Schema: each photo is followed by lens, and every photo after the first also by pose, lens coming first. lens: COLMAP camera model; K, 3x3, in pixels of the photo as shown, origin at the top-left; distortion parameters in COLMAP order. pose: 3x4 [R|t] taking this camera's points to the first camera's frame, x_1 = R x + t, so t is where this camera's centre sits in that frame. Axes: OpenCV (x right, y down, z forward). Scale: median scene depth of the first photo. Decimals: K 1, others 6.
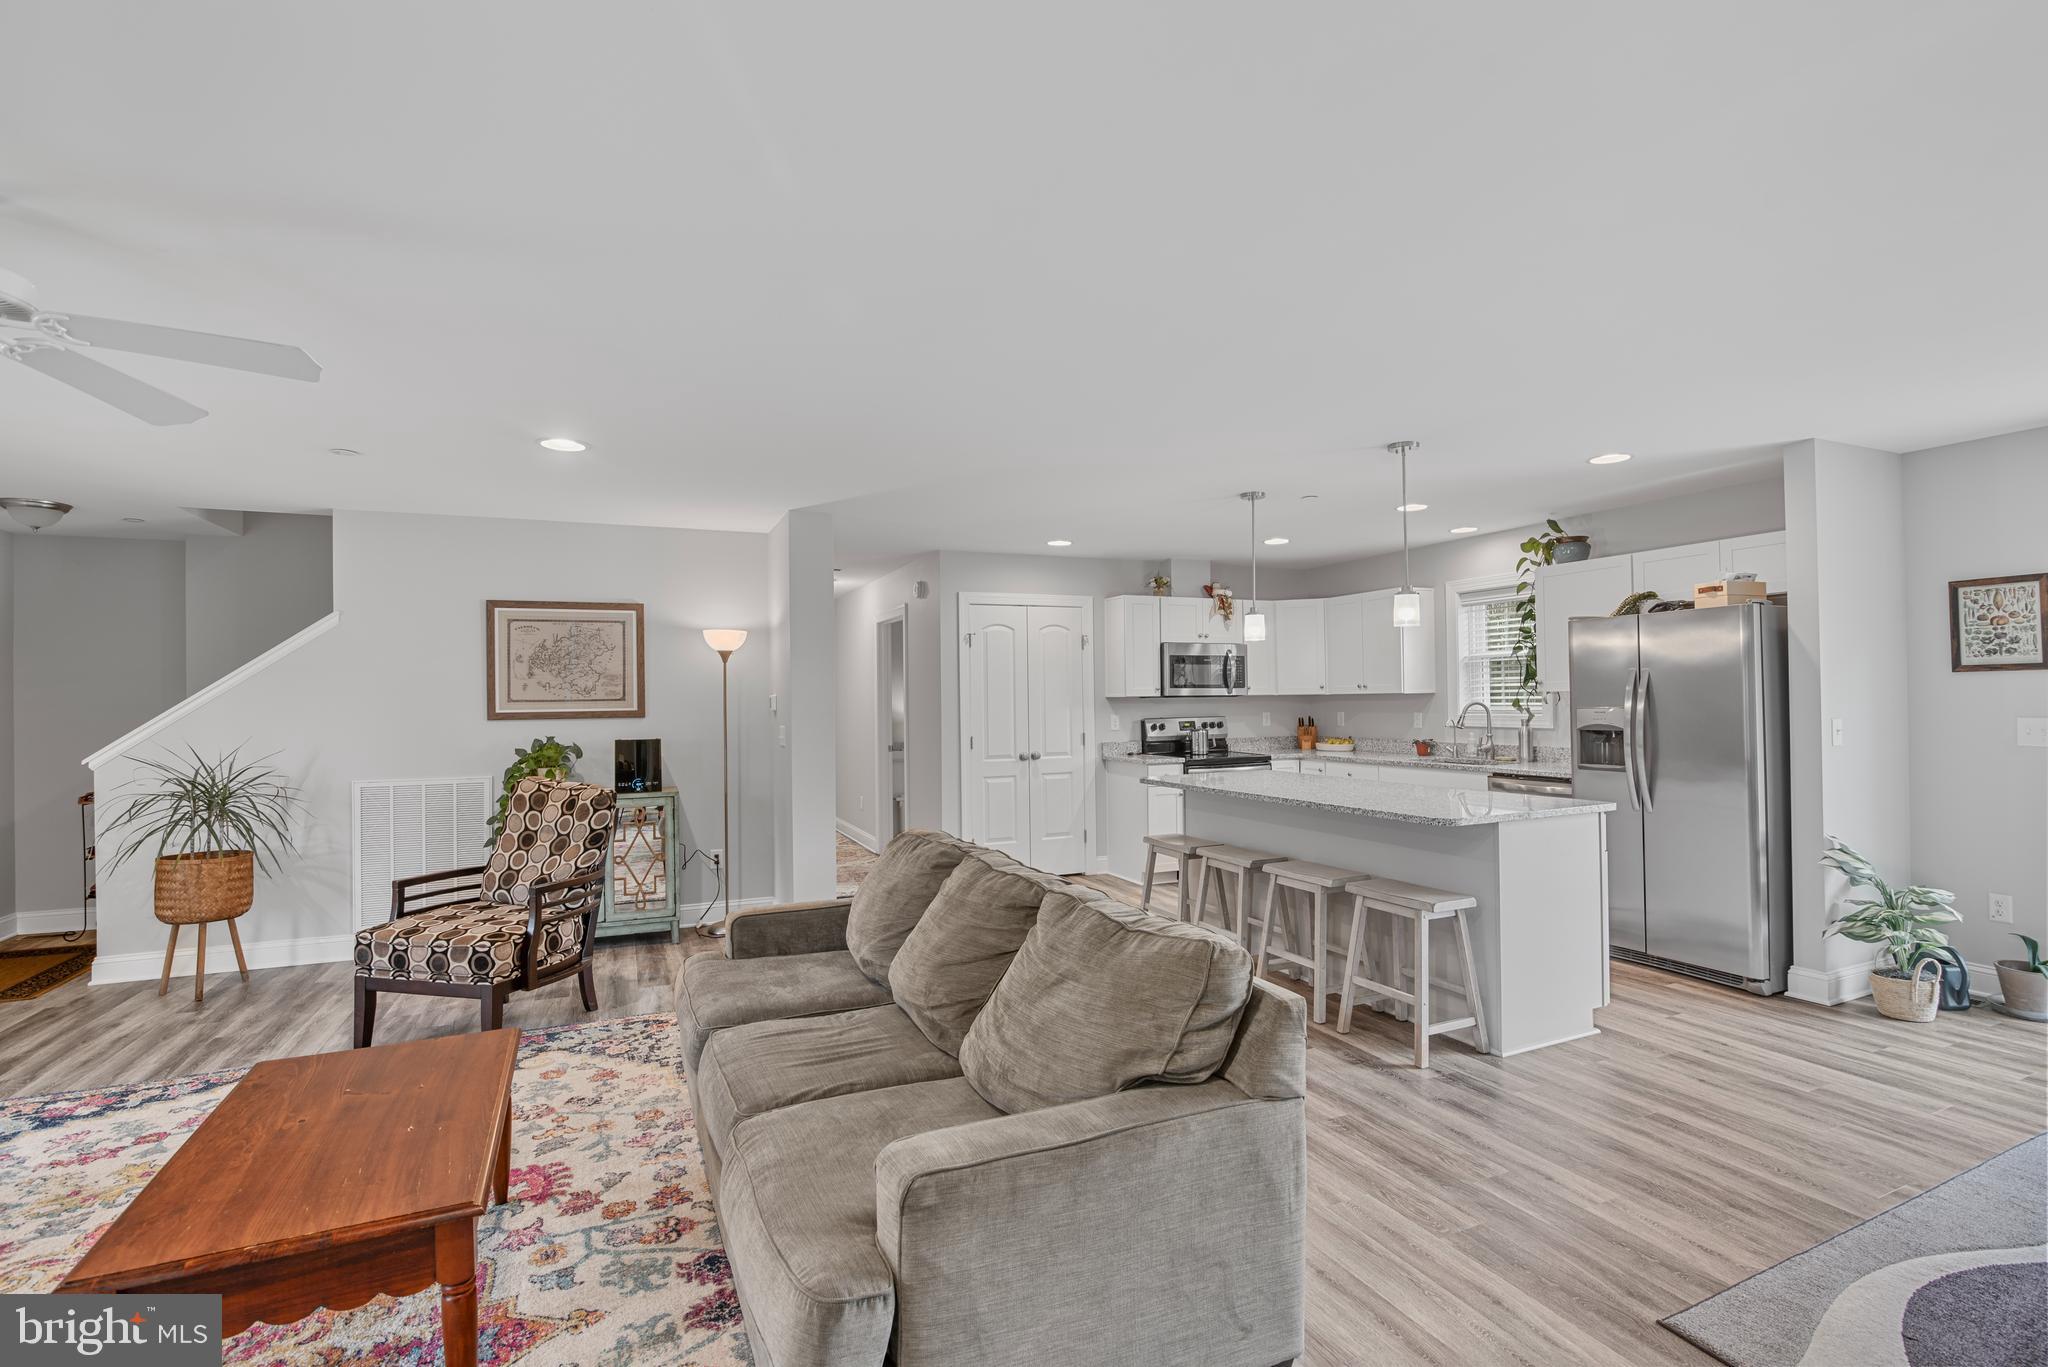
lens RADIAL K [[937.6, 0, 1026.6], [0, 937.6, 689.4], [0, 0, 1]] dist [-0.020176, 0.001371]
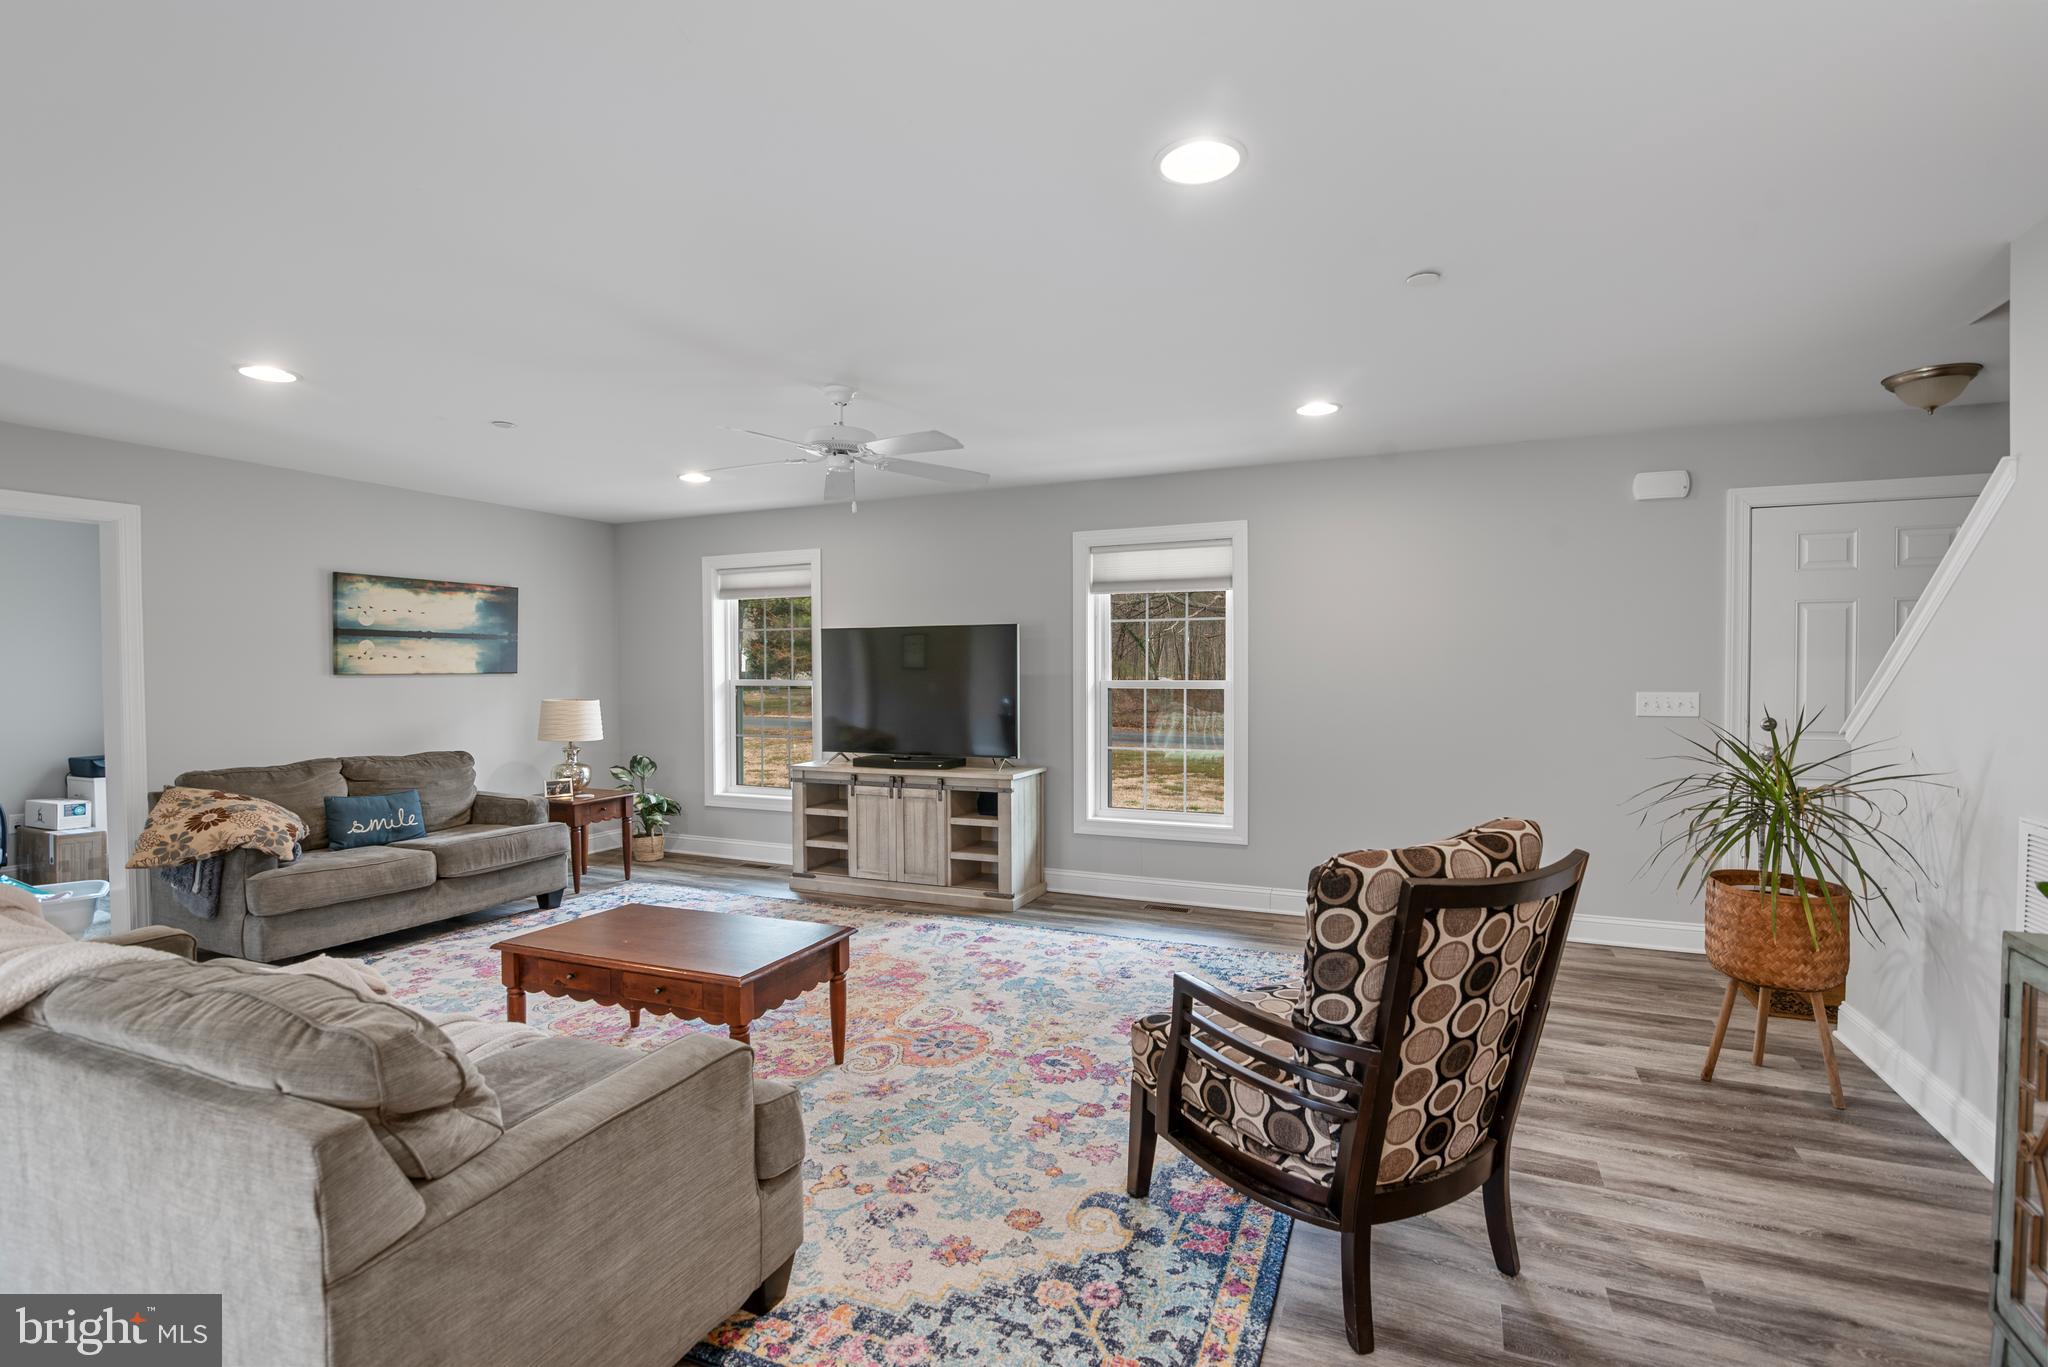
lens RADIAL K [[937.2, 0, 1027.5], [0, 937.2, 688.9], [0, 0, 1]] dist [-0.018707, 0.000208]
pose [[-0.737711, 0.031959, -0.674359, -0.061796], [0.021515, 0.999484, 0.023832, 0.015800], [0.674773, 0.003073, -0.738019, 1.237858]]
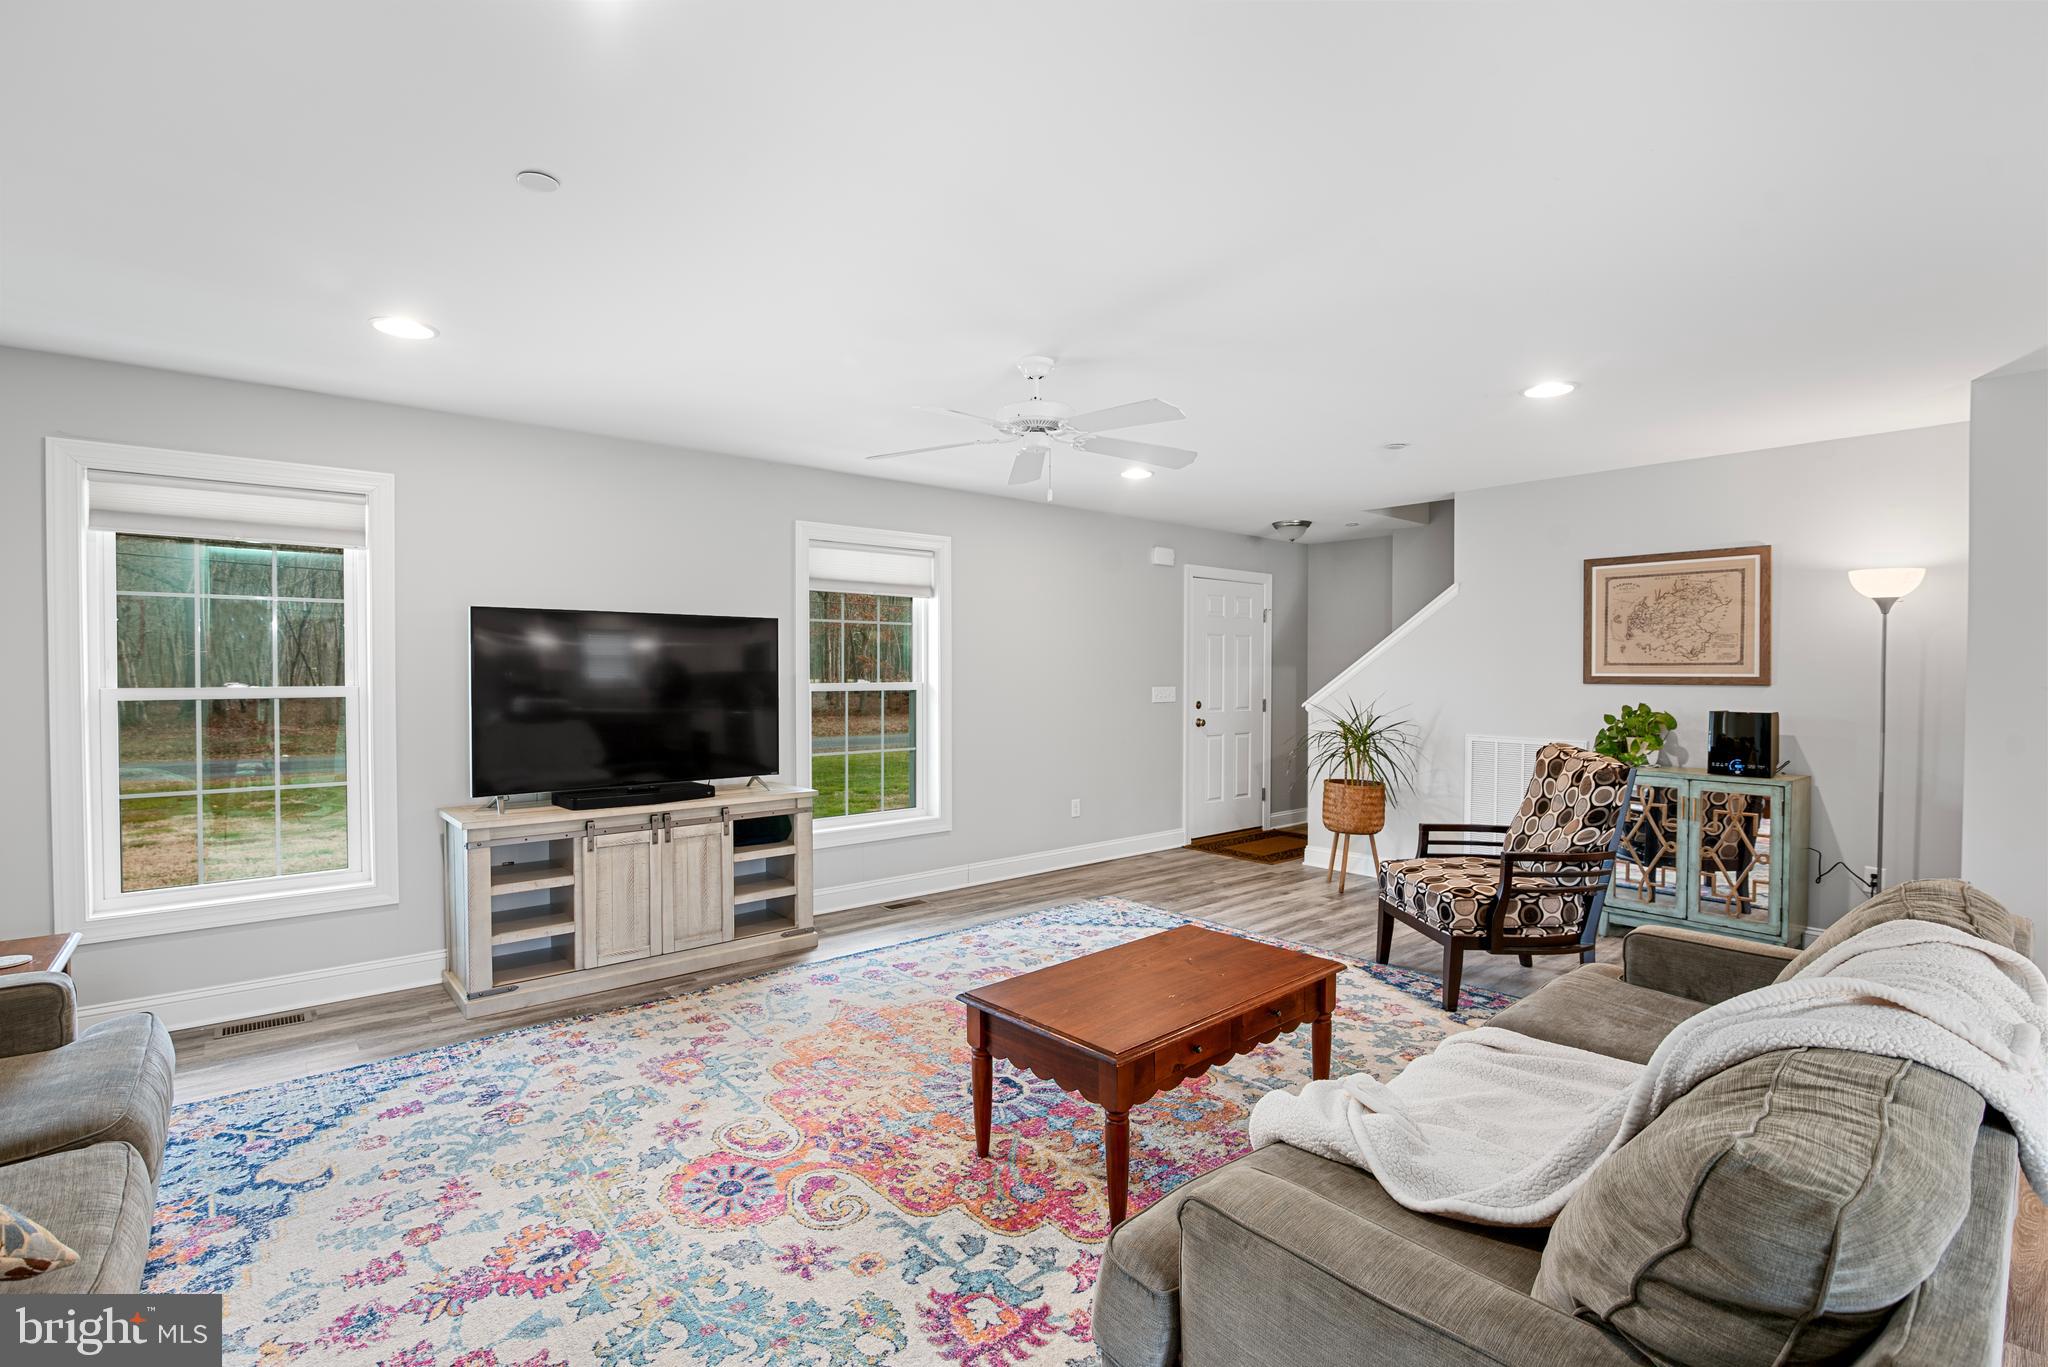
lens RADIAL K [[935.9, 0, 1026.4], [0, 935.9, 687.7], [0, 0, 1]] dist [-0.018234, 0.000159]
pose [[0.288007, 0.032245, -0.957085, 0.238122], [0.004166, 0.999381, 0.034923, 0.001169], [0.957619, -0.014046, 0.287695, 0.211465]]
